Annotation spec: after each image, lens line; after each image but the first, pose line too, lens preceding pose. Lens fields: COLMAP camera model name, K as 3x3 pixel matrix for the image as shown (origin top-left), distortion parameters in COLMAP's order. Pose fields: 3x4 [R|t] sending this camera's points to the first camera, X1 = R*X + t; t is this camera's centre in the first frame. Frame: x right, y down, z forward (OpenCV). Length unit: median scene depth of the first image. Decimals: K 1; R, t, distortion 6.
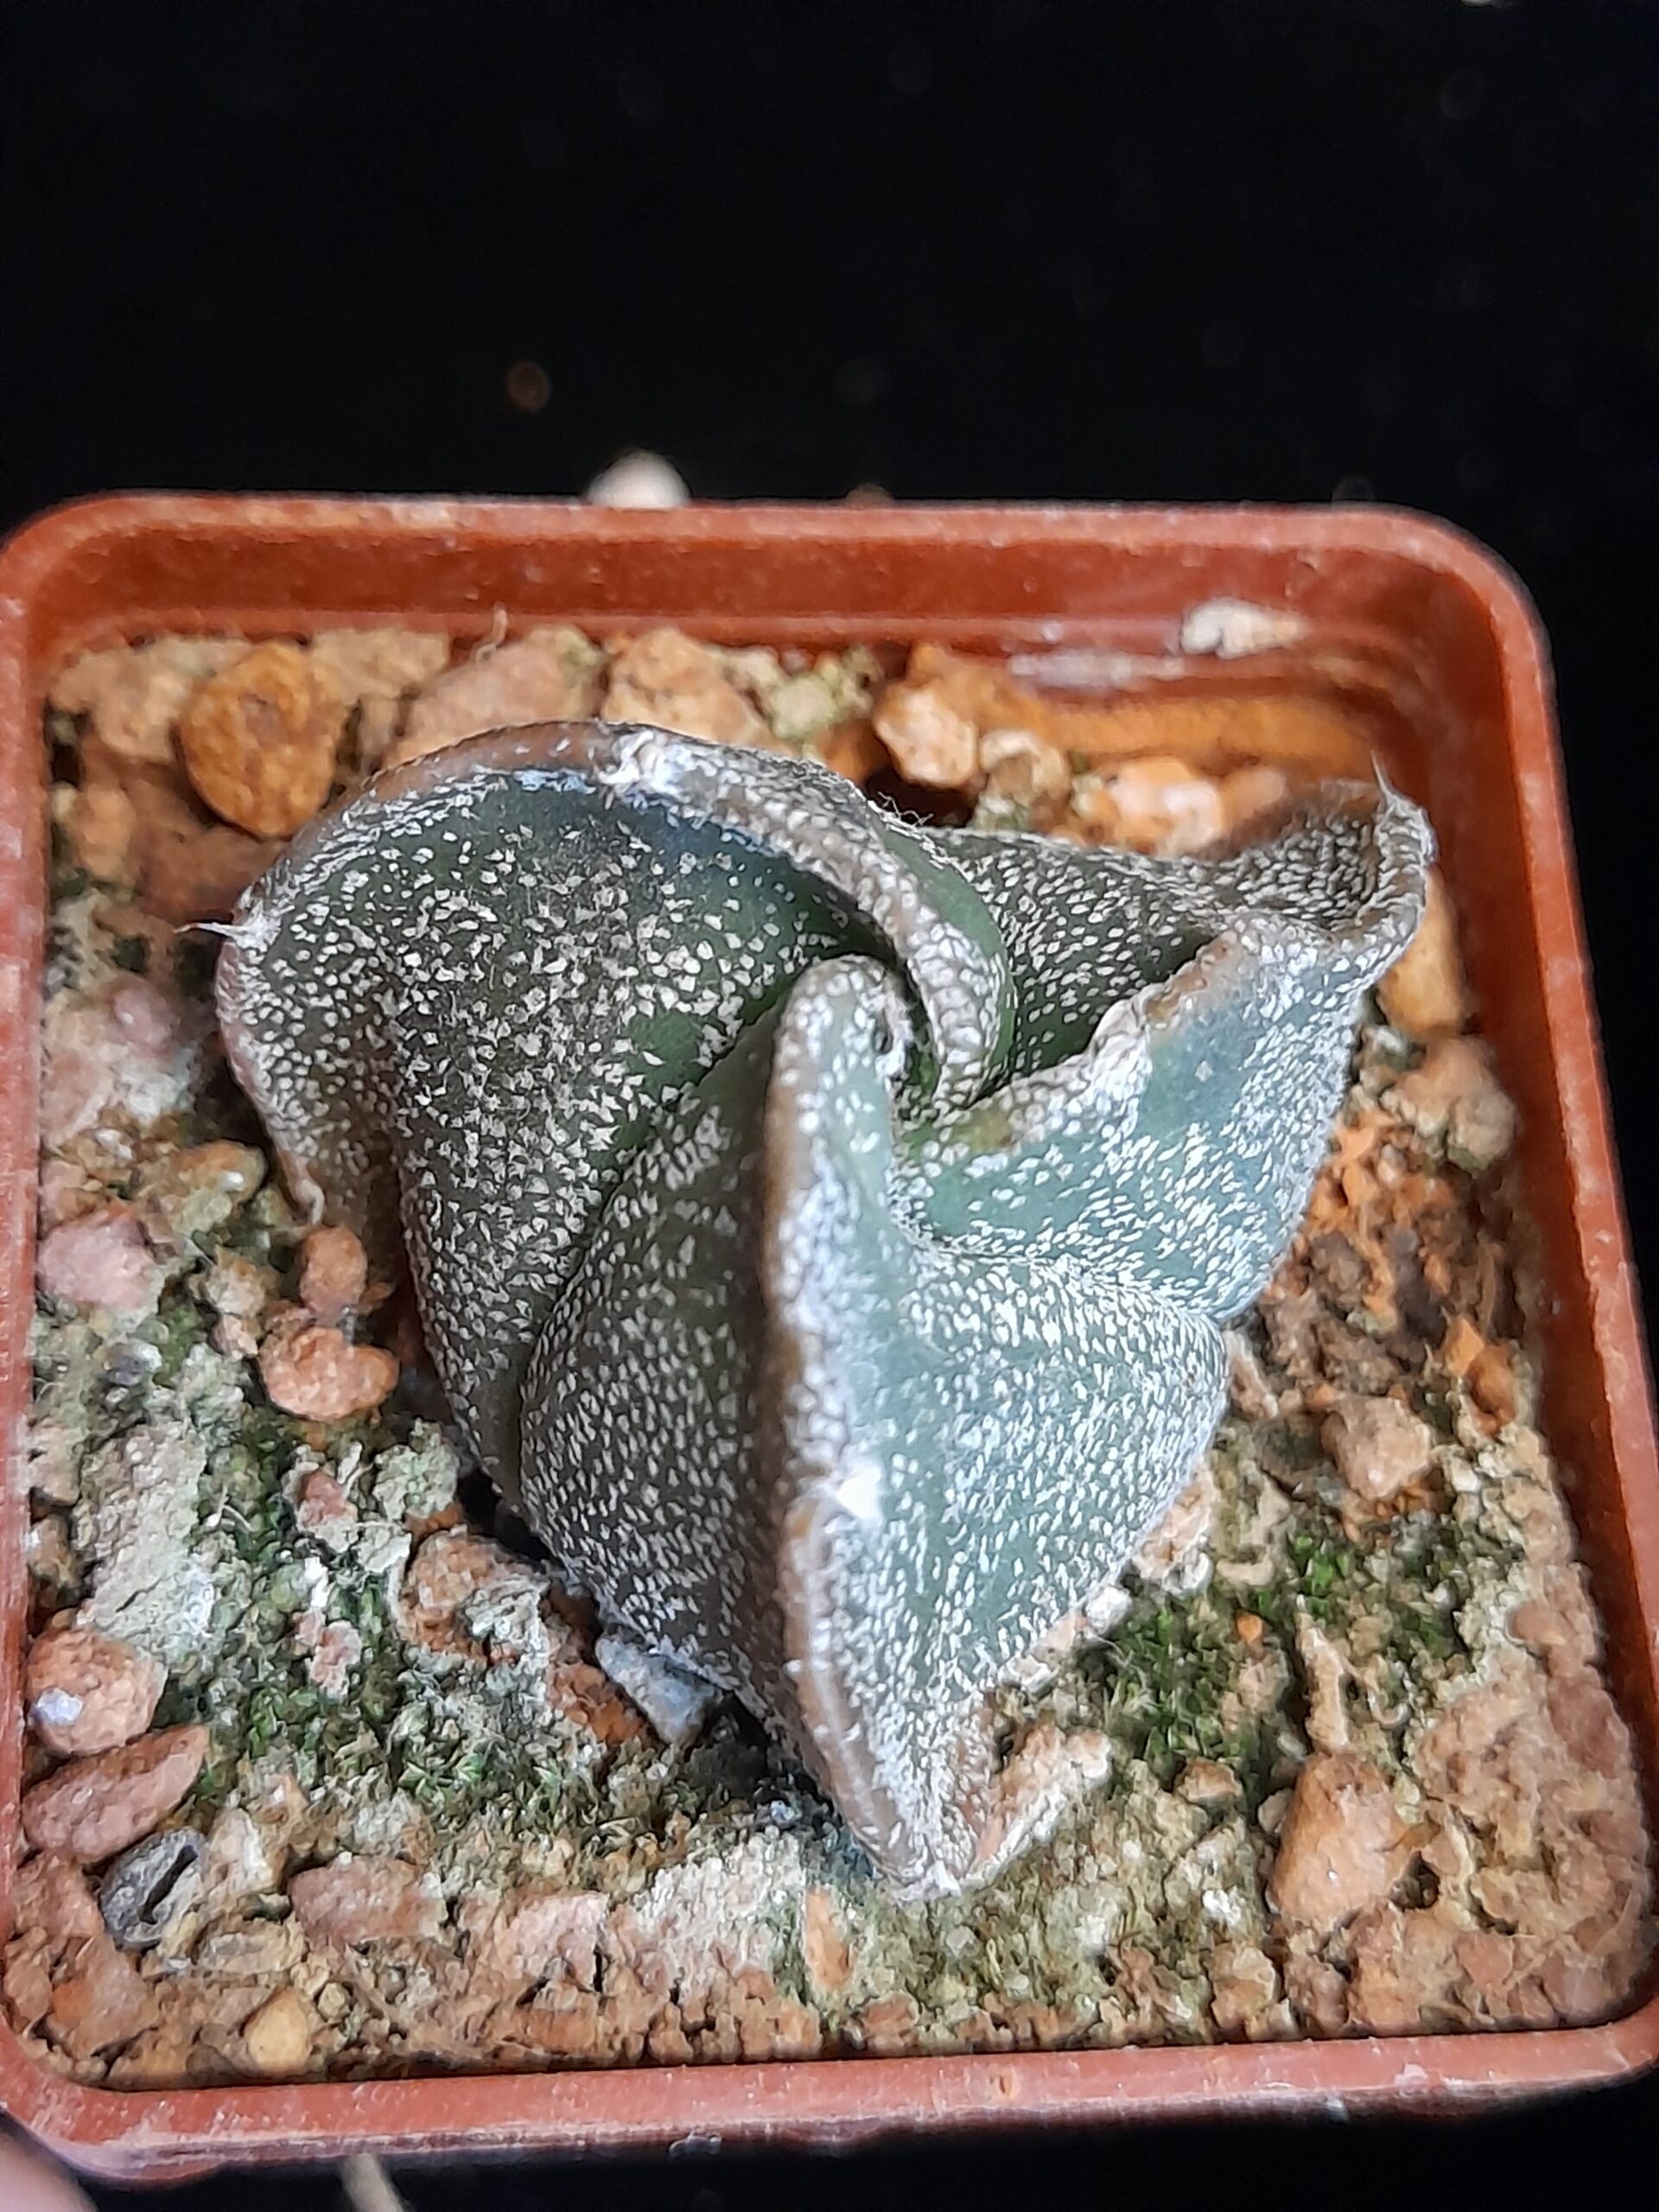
lens RADIAL K [[3524.9, 0, 829.5], [0, 3524.9, 1106.0], [0, 0, 1]] dist [0.199869, -1.742673]
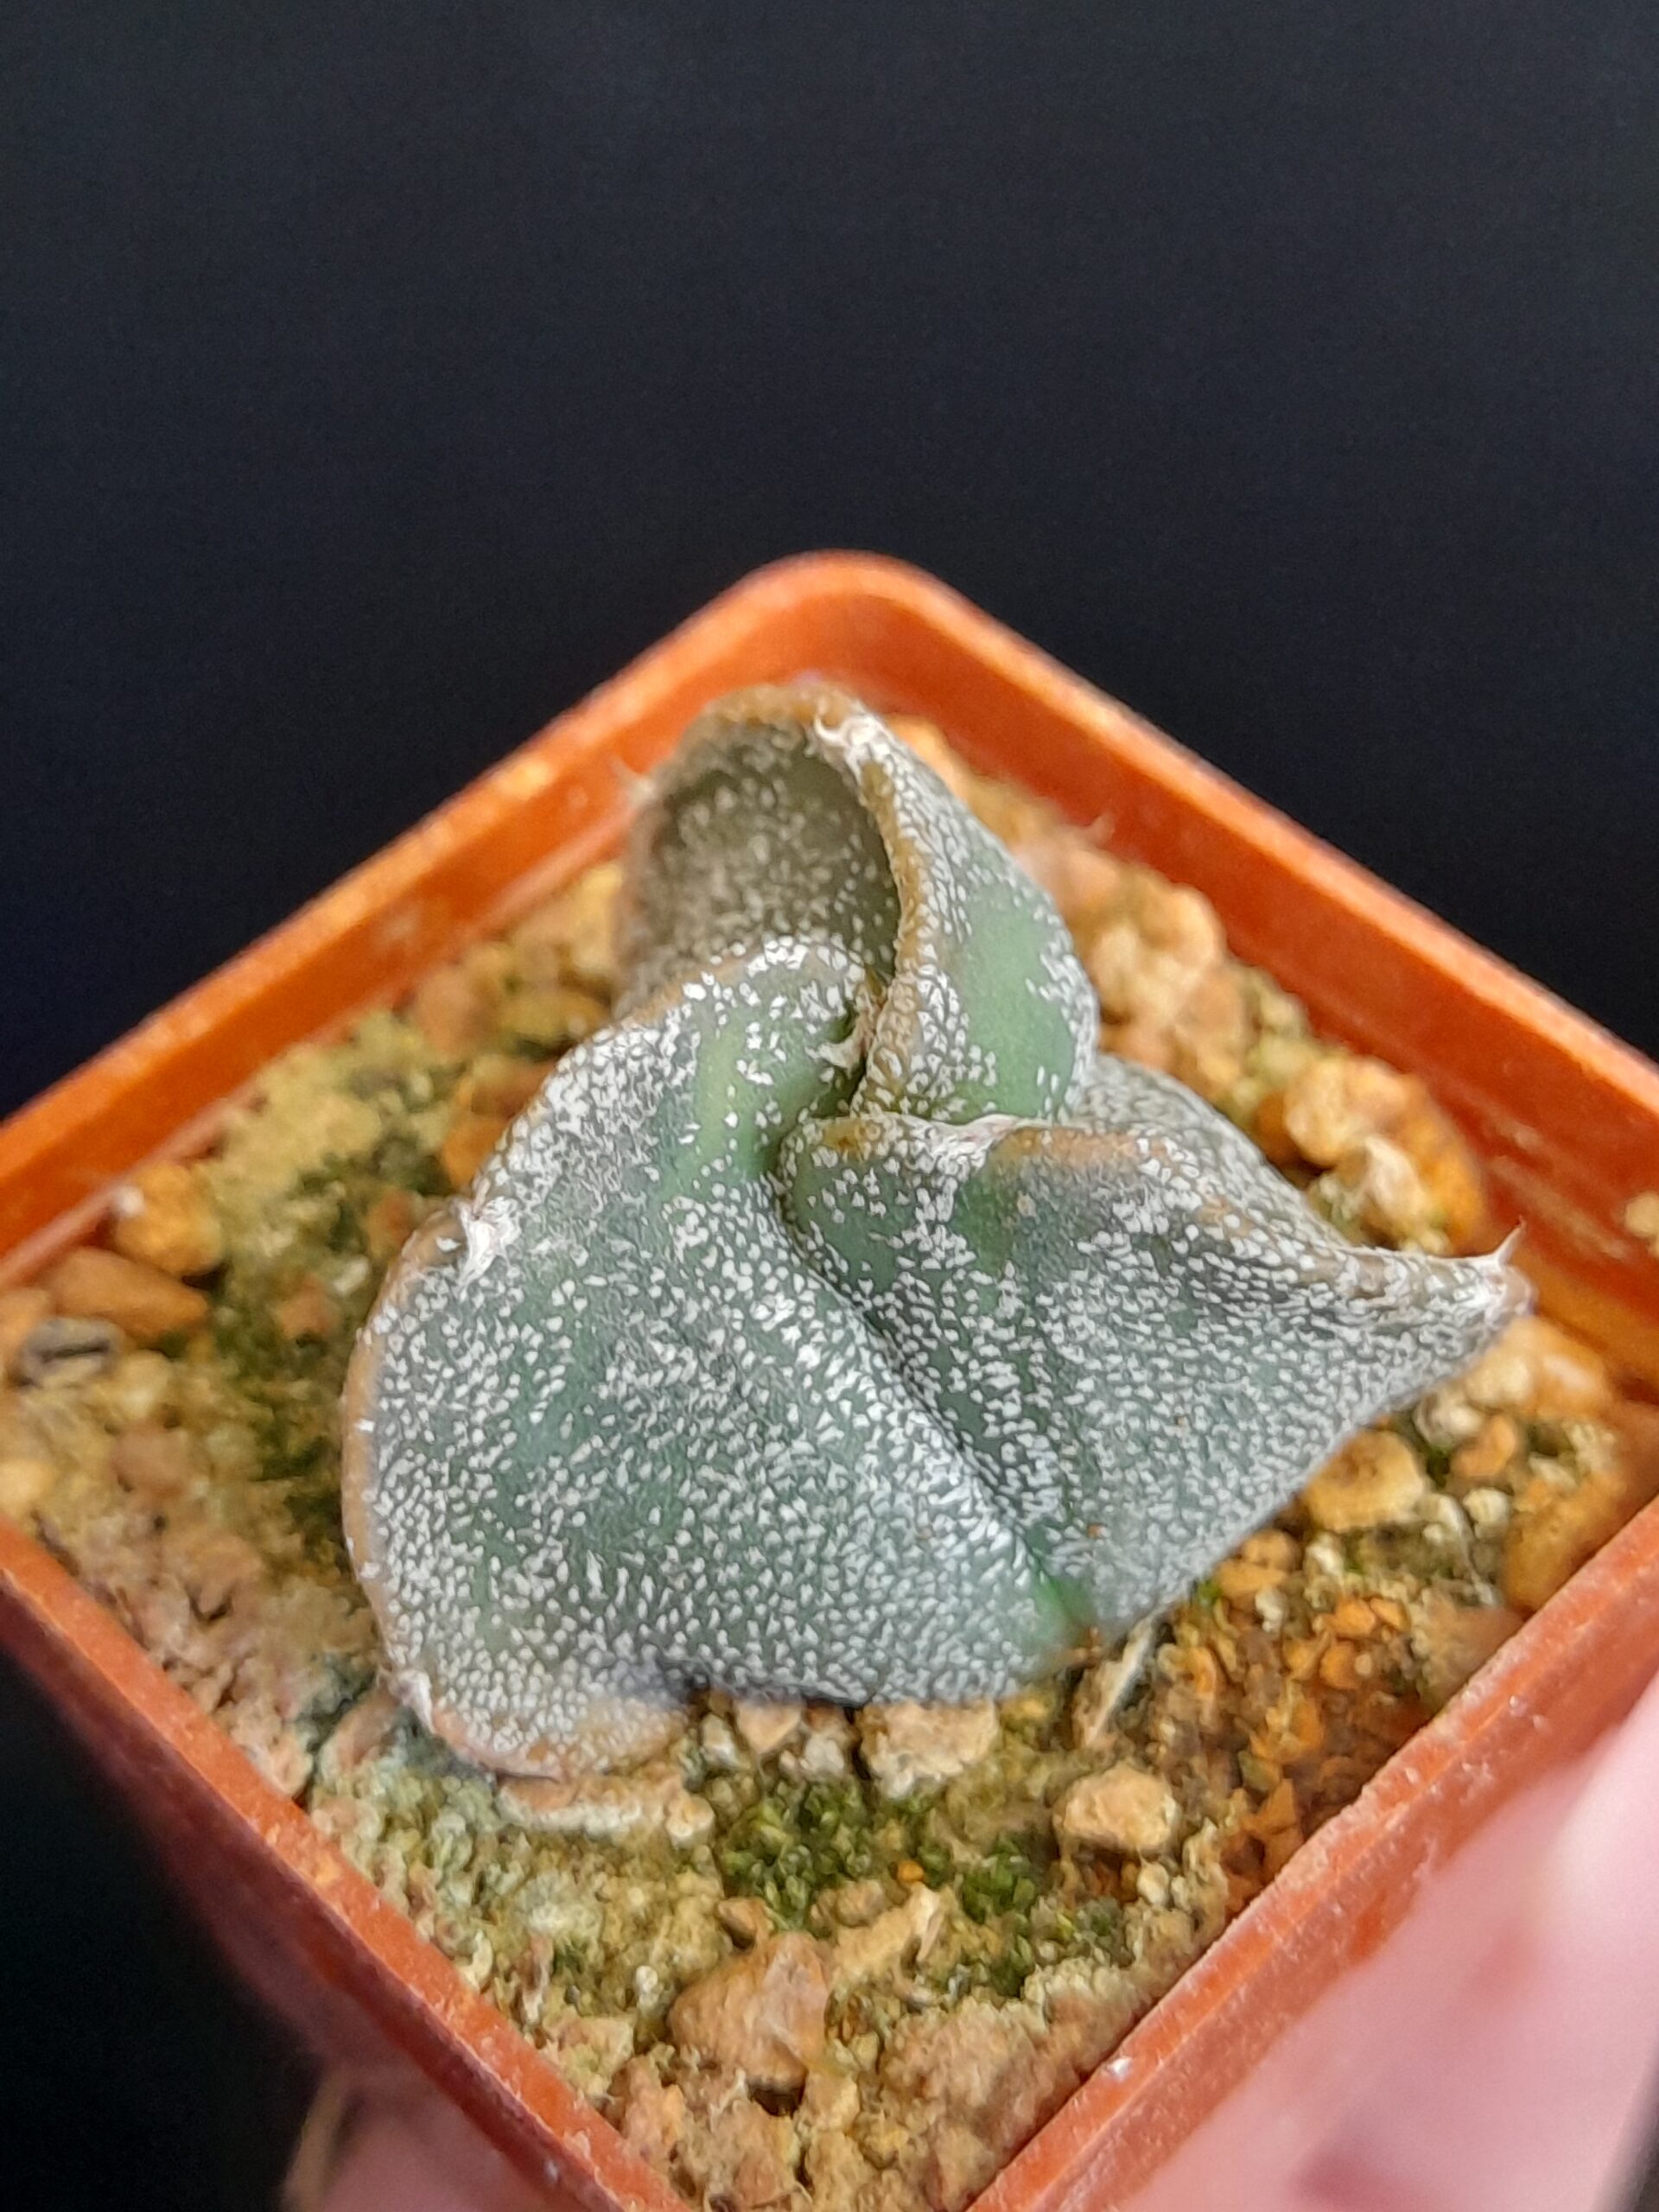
lens RADIAL K [[3500.3, 0, 829.5], [0, 3500.3, 1106.0], [0, 0, 1]] dist [0.179825, -1.779008]
pose [[0.657813, 0.509498, -0.554702, 0.592855], [-0.647587, 0.758665, -0.071124, 0.075055], [0.384596, 0.406004, 0.829004, 0.085920]]
